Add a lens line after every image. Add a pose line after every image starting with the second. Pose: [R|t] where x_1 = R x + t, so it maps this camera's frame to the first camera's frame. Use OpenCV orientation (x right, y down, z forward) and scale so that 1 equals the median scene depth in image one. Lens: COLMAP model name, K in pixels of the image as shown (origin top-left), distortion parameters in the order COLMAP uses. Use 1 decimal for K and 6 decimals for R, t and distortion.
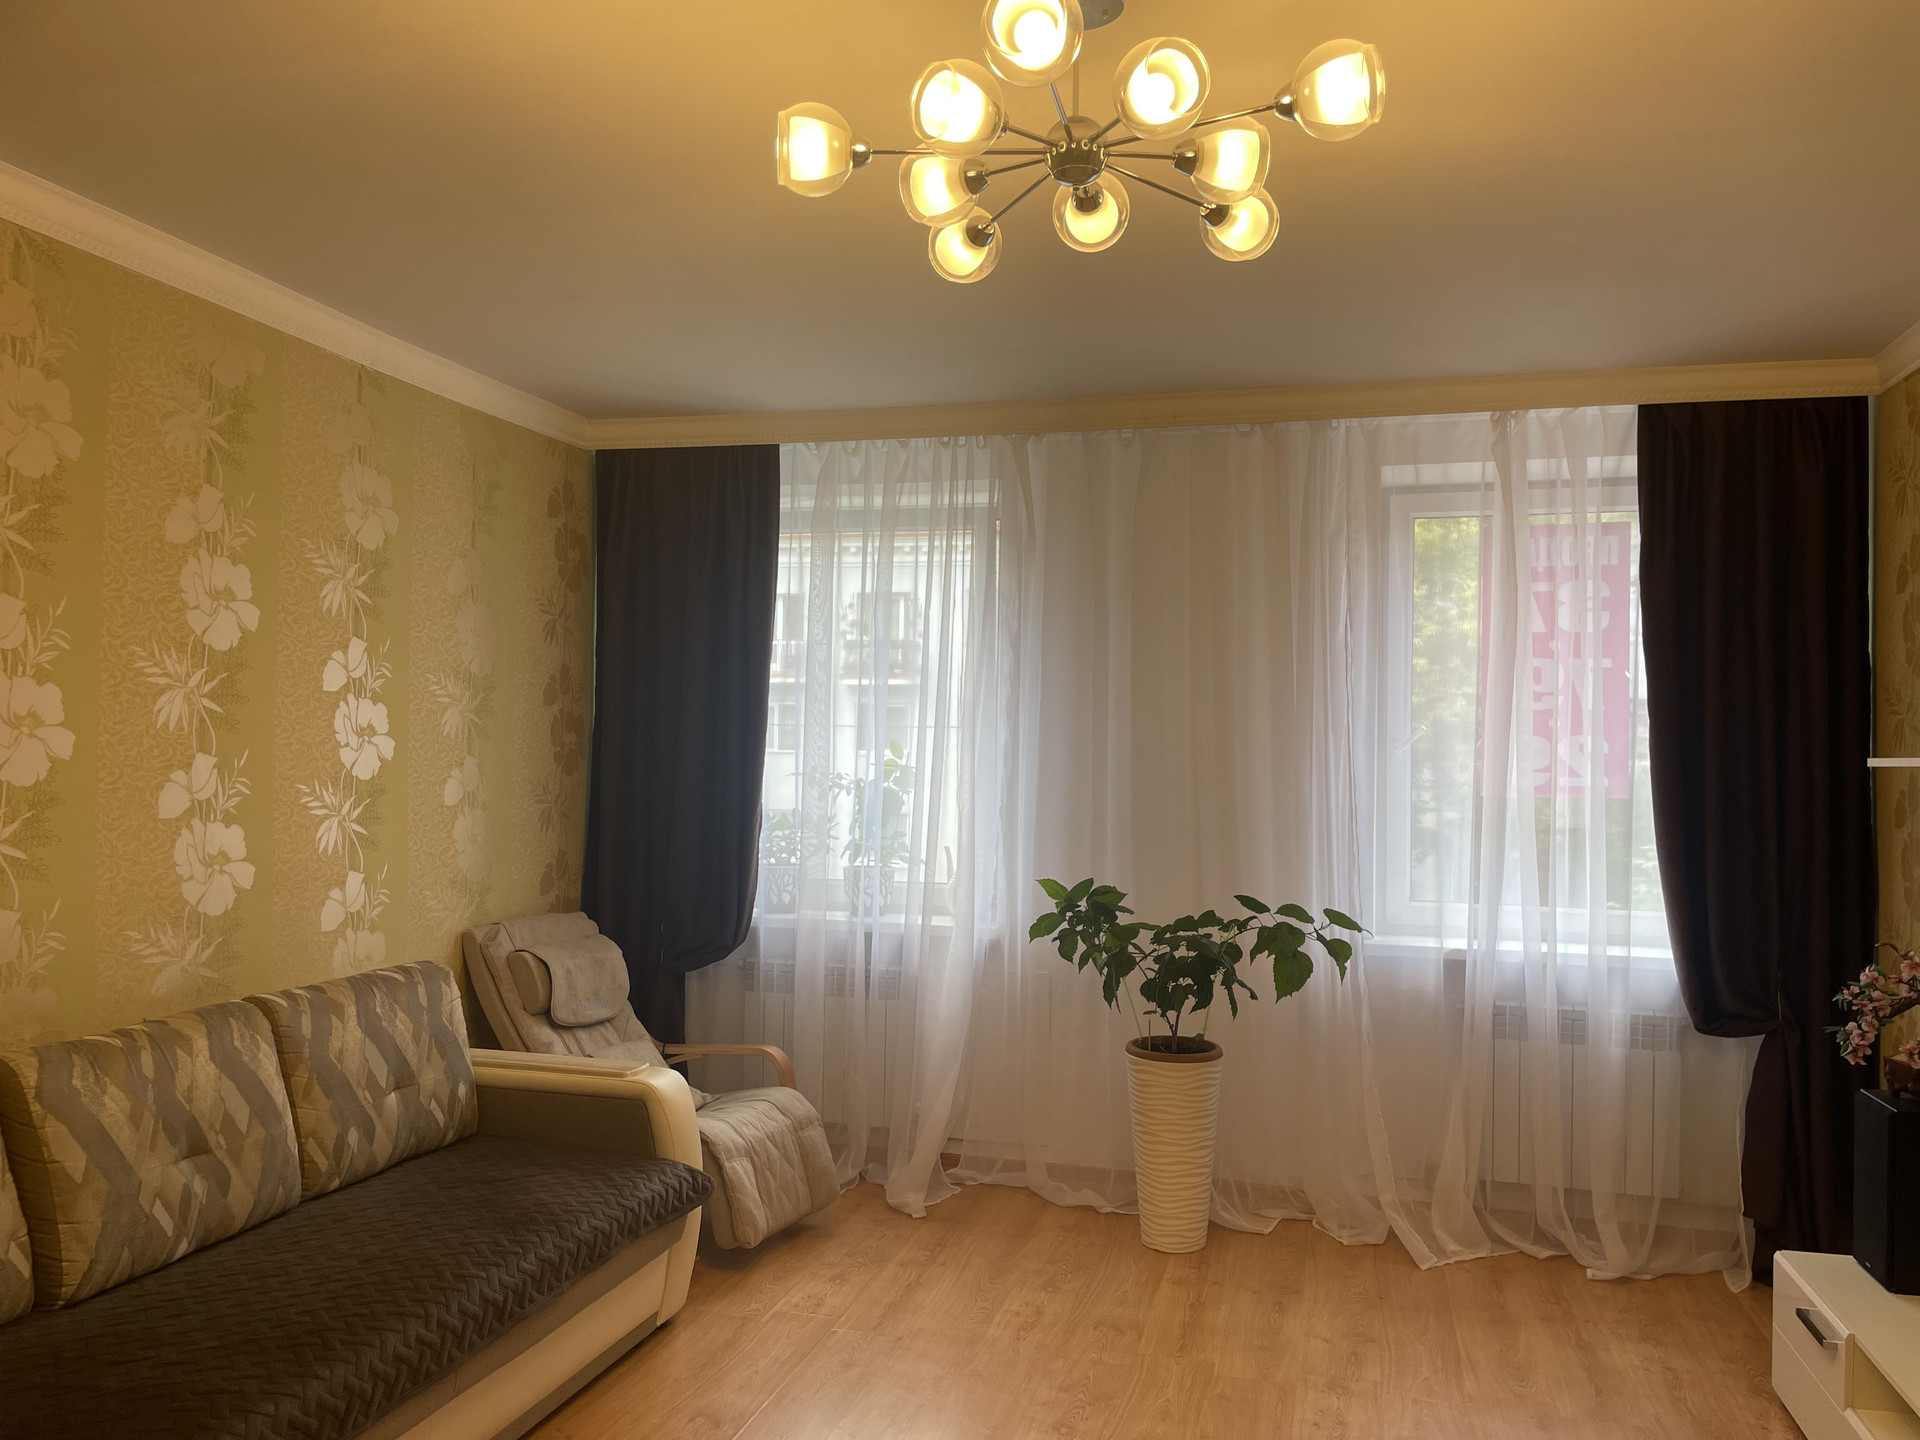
lens RADIAL K [[1447.5, 0, 983.2], [0, 1447.5, 714.5], [0, 0, 1]] dist [0.075744, -0.094629]
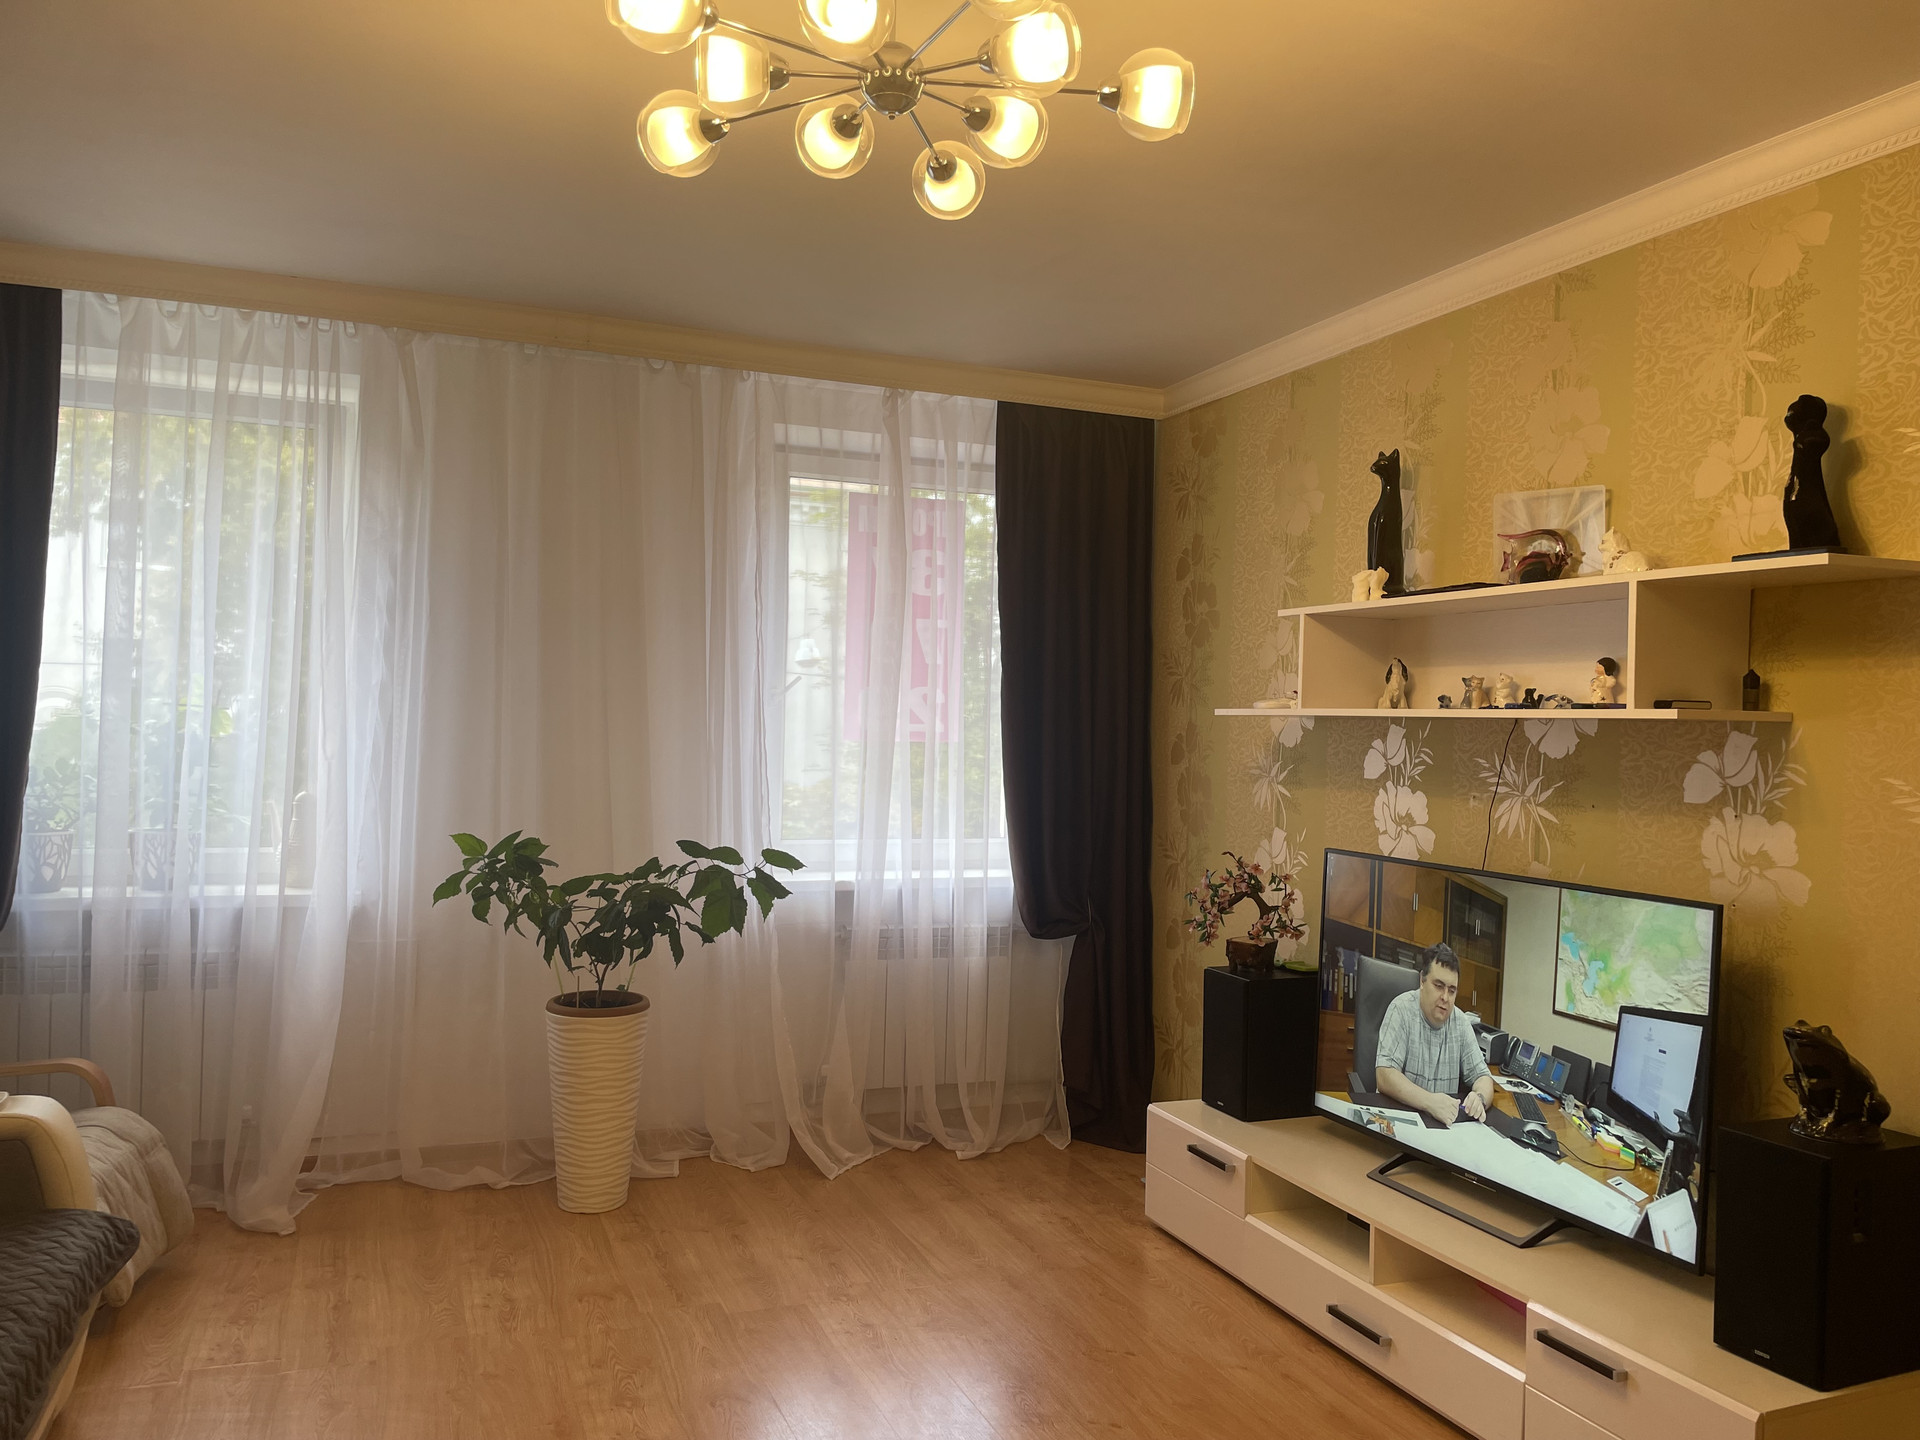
lens RADIAL K [[1447.5, 0, 983.2], [0, 1447.5, 714.5], [0, 0, 1]] dist [0.075744, -0.094629]
pose [[0.805630, 0.010106, 0.592332, -0.237660], [-0.030190, 0.999256, 0.024012, 0.008089], [-0.591649, -0.037228, 0.805336, 0.080440]]
